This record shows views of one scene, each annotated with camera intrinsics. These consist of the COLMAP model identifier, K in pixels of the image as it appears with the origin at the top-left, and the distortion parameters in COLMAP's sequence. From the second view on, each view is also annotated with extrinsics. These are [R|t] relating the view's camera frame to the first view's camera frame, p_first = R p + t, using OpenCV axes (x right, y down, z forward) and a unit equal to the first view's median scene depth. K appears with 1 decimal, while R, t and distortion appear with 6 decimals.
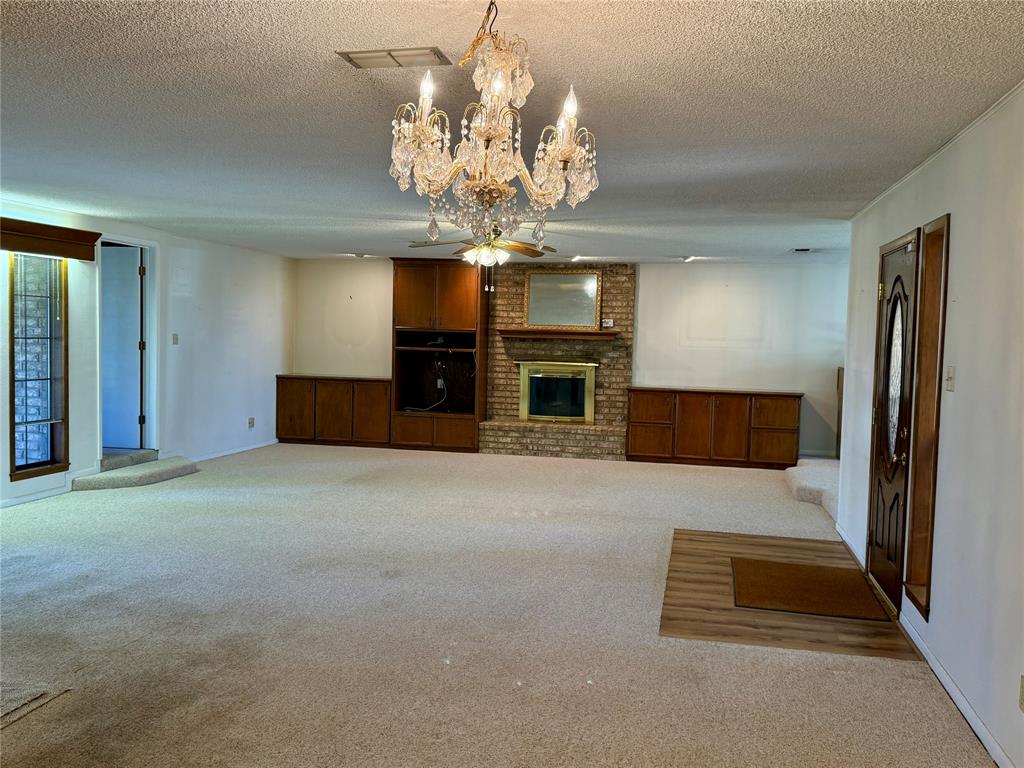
lens RADIAL K [[920.4, 0, 519.6], [0, 920.4, 379.7], [0, 0, 1]] dist [0.111637, -0.189757]
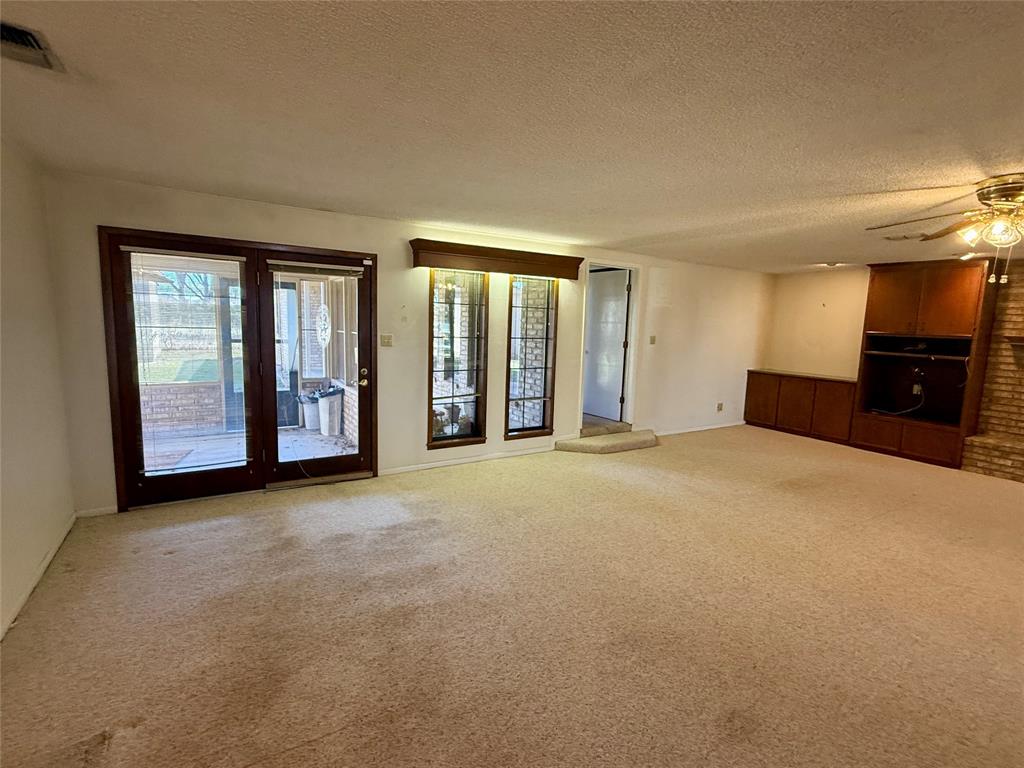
lens RADIAL K [[486.1, 0, 515.1], [0, 486.1, 380.0], [0, 0, 1]] dist [-0.000595, 0.000987]
pose [[0.692852, 0.083214, -0.716262, -0.017928], [-0.049019, 0.996456, 0.068350, -0.030699], [0.719412, -0.012246, 0.694476, 0.486058]]
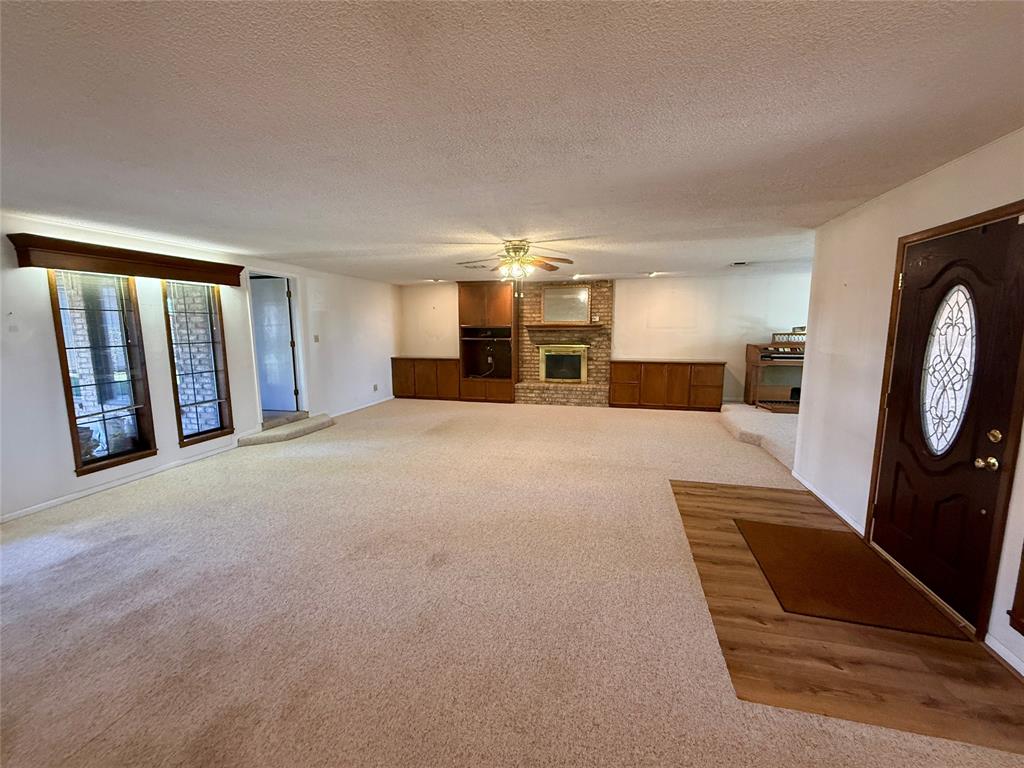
lens RADIAL K [[418.1, 0, 513.2], [0, 418.1, 385.7], [0, 0, 1]] dist [-0.004164, 0.002341]
pose [[0.998570, -0.022525, -0.048473, -0.016039], [0.026925, 0.995385, 0.092109, -0.025950], [0.046175, -0.093283, 0.994568, 0.395989]]
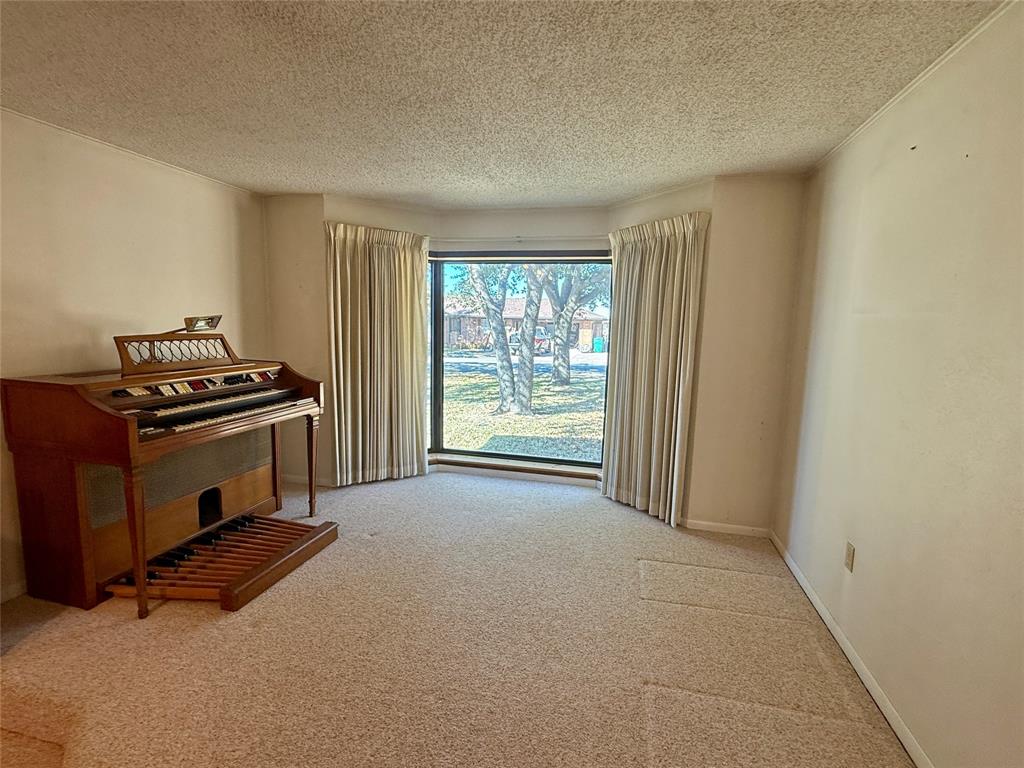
lens RADIAL K [[486.1, 0, 511.9], [0, 486.1, 382.8], [0, 0, 1]] dist [-0.000595, 0.000987]
pose [[0.038269, -0.149968, 0.987950, 0.113532], [0.043392, 0.987991, 0.148293, -0.037593], [-0.998325, 0.037194, 0.044317, 0.786309]]
